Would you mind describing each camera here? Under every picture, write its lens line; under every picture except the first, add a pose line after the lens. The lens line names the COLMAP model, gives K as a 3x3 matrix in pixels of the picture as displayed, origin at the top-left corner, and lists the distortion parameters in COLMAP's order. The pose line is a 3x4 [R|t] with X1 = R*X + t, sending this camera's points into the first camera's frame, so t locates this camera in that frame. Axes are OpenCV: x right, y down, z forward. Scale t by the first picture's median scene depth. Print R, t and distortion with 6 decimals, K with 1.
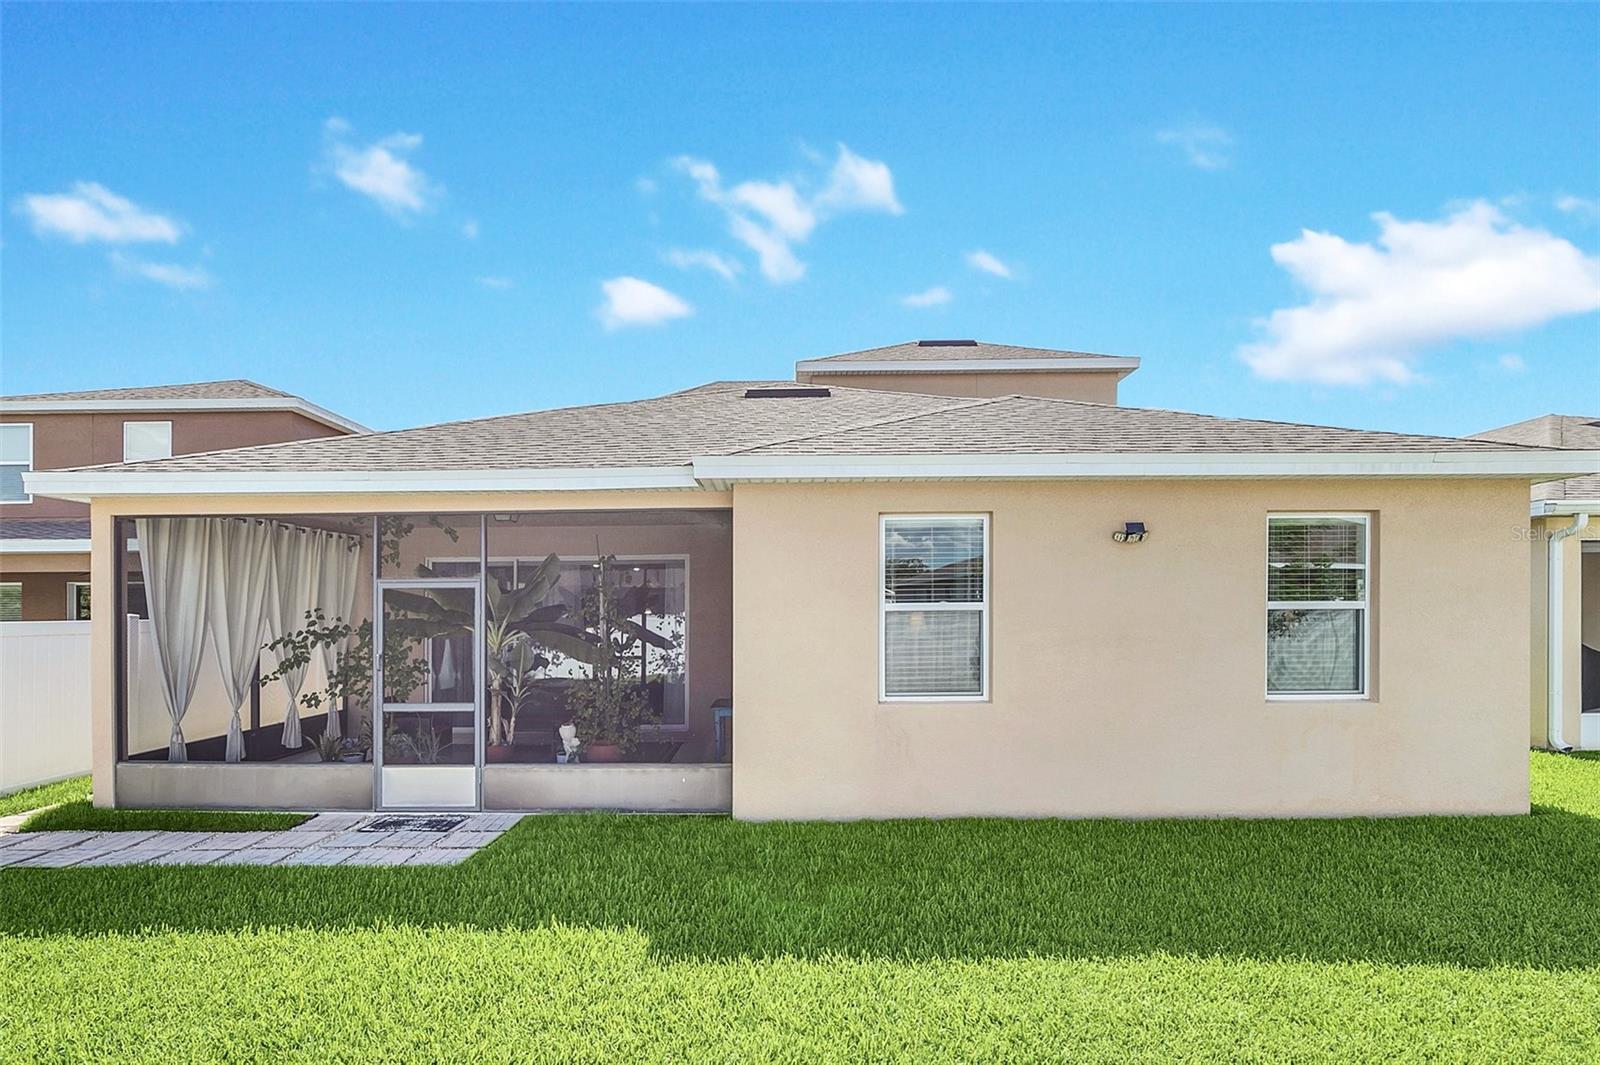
lens RADIAL K [[757.0, 0, 799.9], [0, 757.0, 620.1], [0, 0, 1]] dist [0.000261, 0.000155]
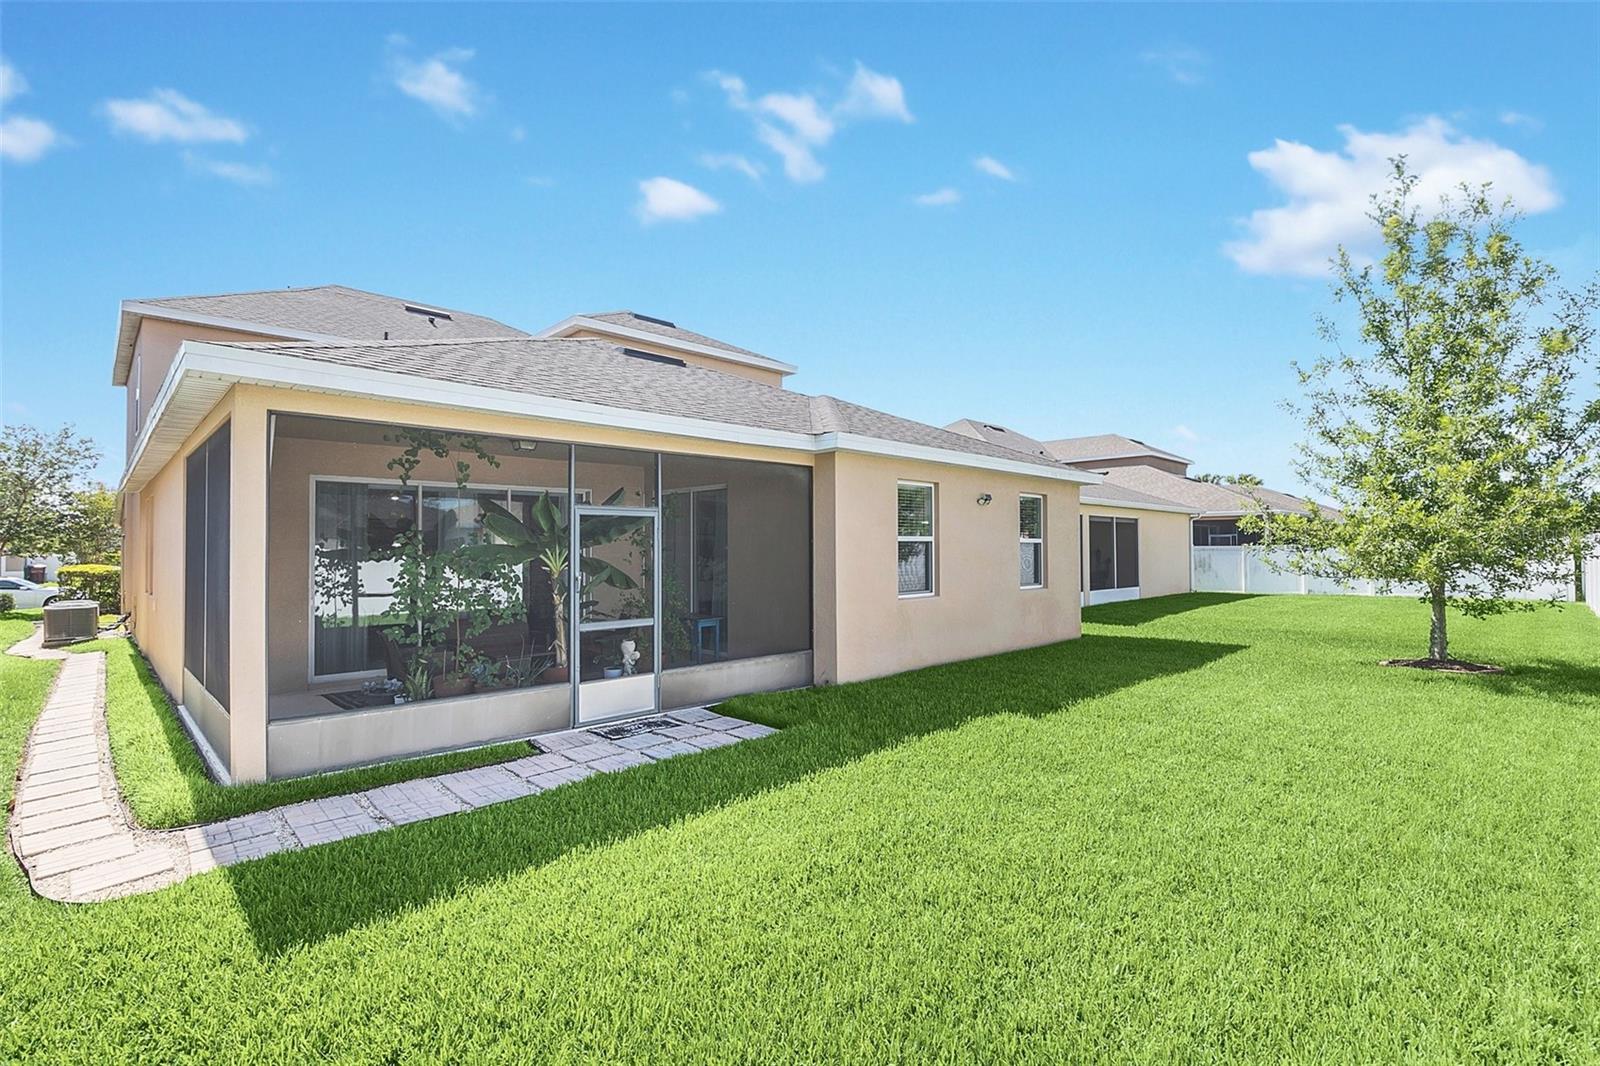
lens RADIAL K [[730.9, 0, 800.0], [0, 730.9, 533.0], [0, 0, 1]] dist [-0.001260, -0.000038]
pose [[0.698666, 0.018768, 0.715202, -1.065714], [0.002740, 0.999578, -0.028907, 0.014610], [-0.715443, 0.022156, 0.698320, 0.070128]]
